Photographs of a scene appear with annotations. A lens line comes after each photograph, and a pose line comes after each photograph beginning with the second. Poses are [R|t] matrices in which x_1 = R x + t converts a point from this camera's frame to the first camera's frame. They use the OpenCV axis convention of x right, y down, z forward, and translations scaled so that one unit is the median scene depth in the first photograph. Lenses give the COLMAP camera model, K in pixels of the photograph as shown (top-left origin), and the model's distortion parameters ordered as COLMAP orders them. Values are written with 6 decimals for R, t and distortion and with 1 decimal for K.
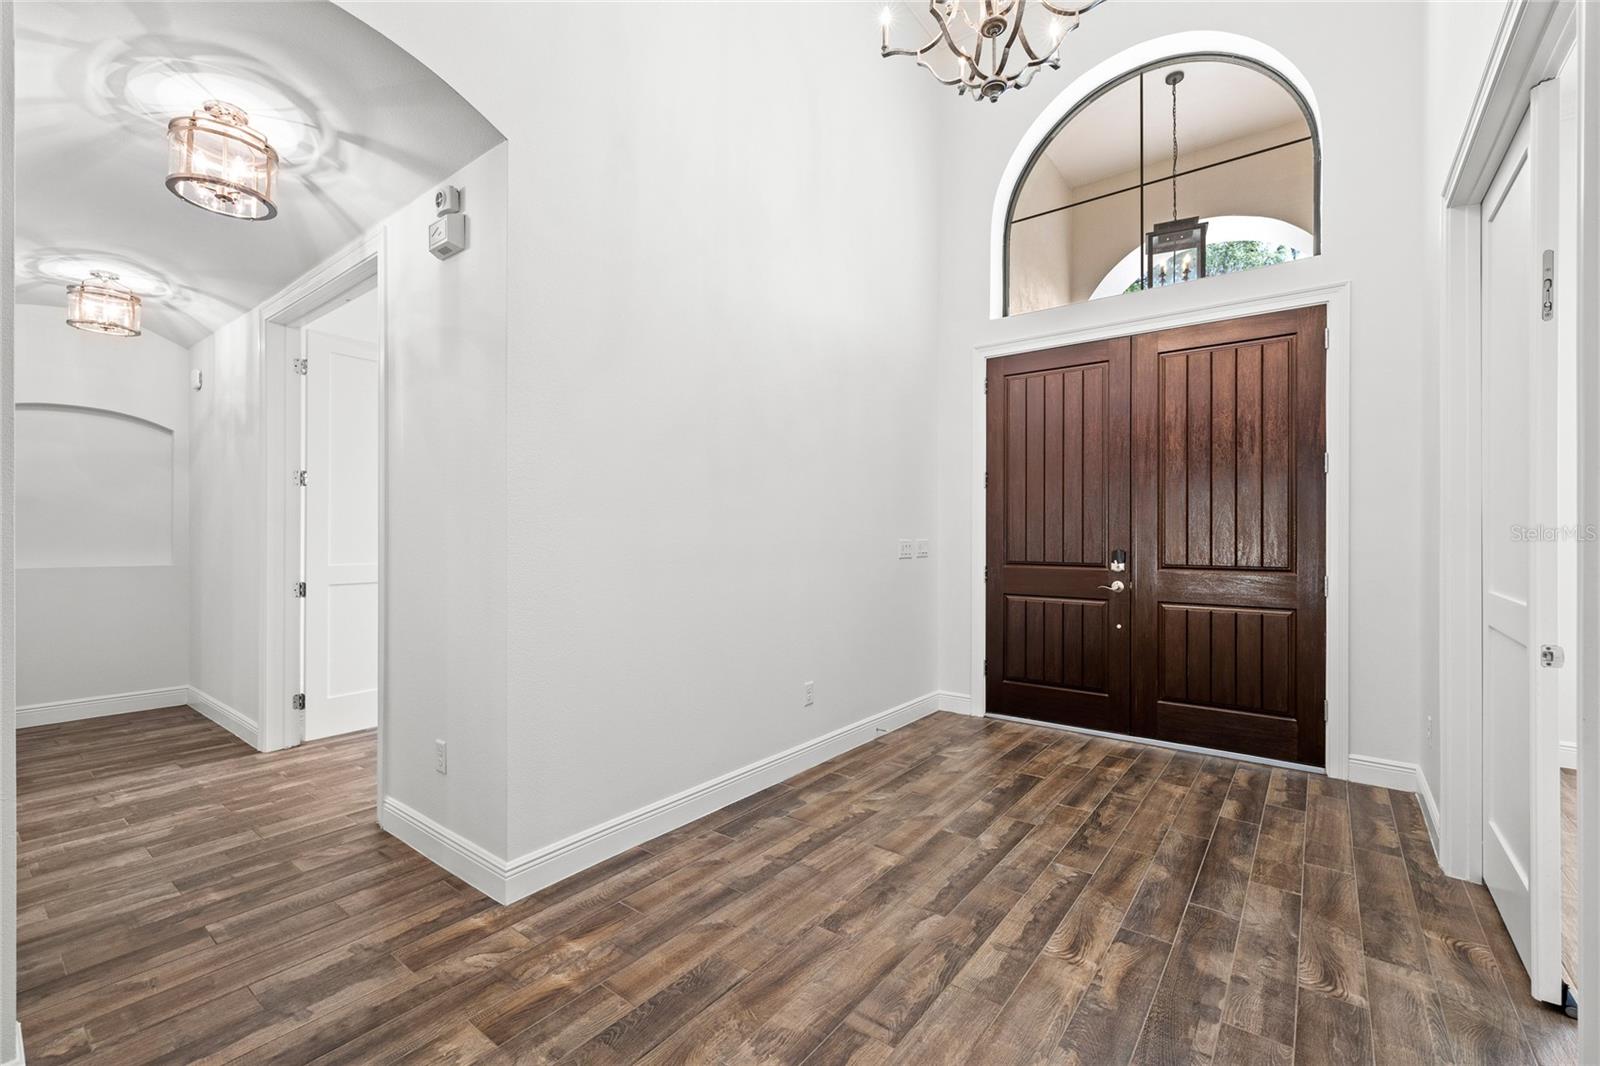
lens RADIAL K [[685.7, 0, 798.9], [0, 685.7, 535.1], [0, 0, 1]] dist [0.000498, 0.000123]
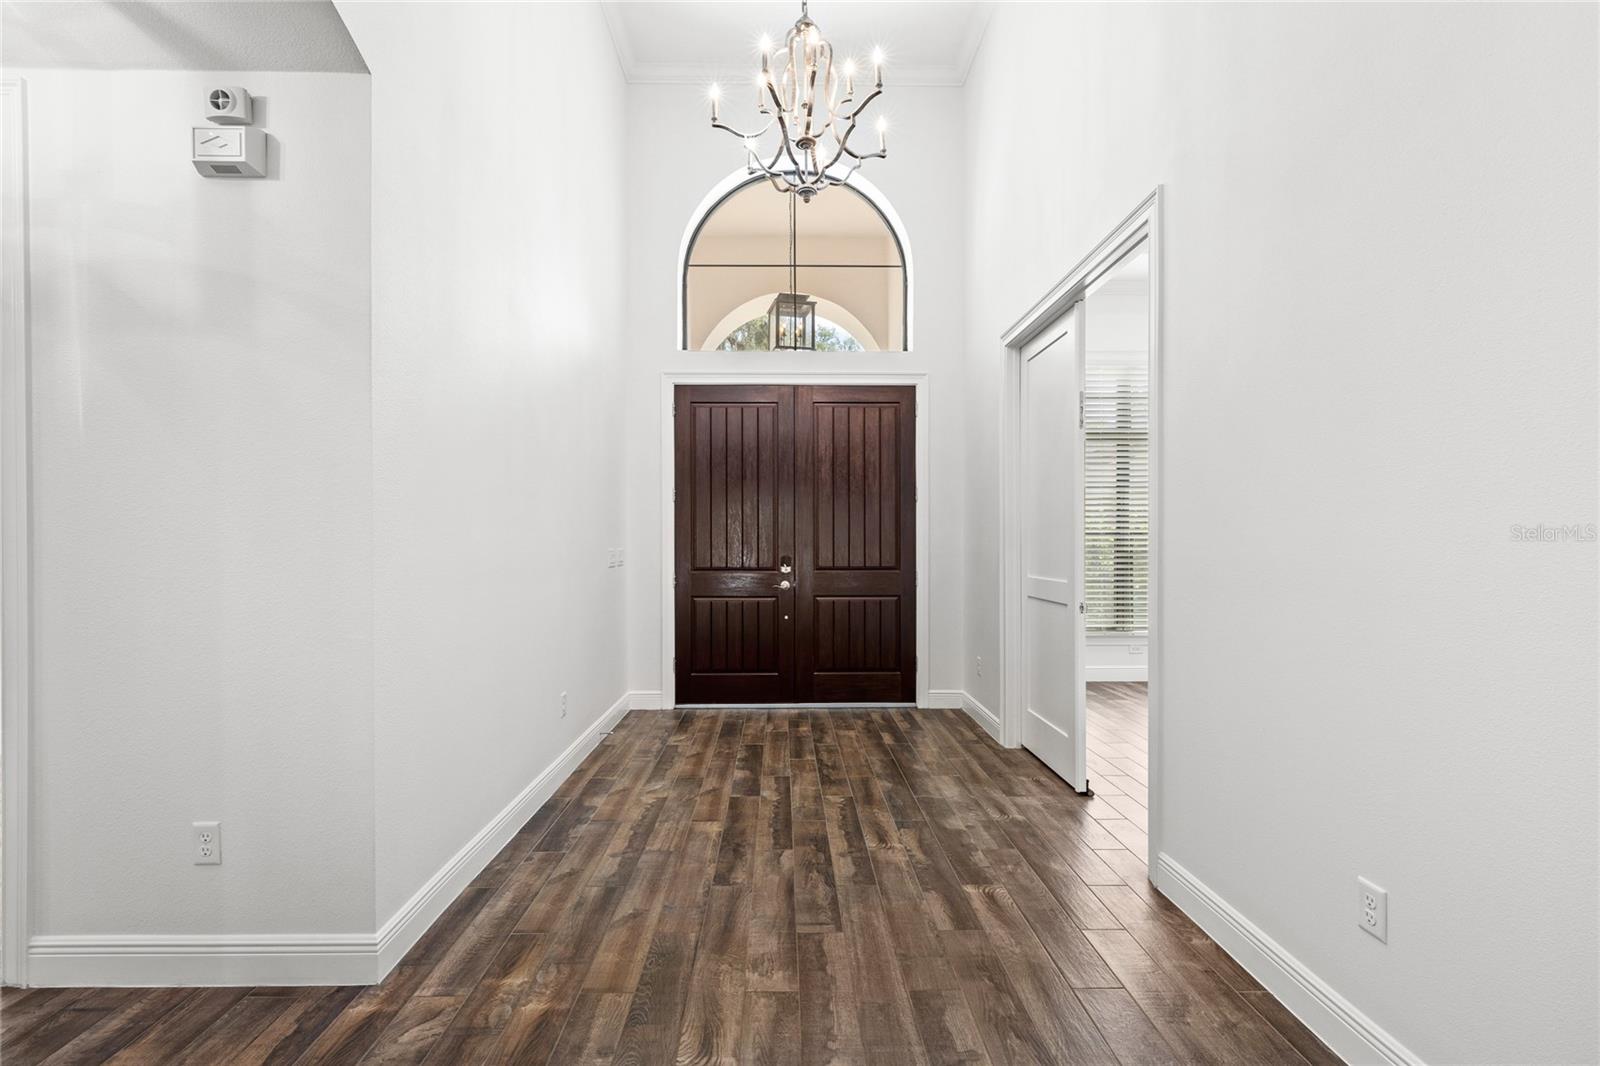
lens RADIAL K [[685.7, 0, 807.7], [0, 685.7, 544.8], [0, 0, 1]] dist [0.000498, 0.000123]
pose [[0.778058, -0.003497, 0.628183, -0.475241], [0.004114, 0.999991, 0.000471, 0.001810], [-0.628179, 0.002218, 0.778066, 0.009710]]
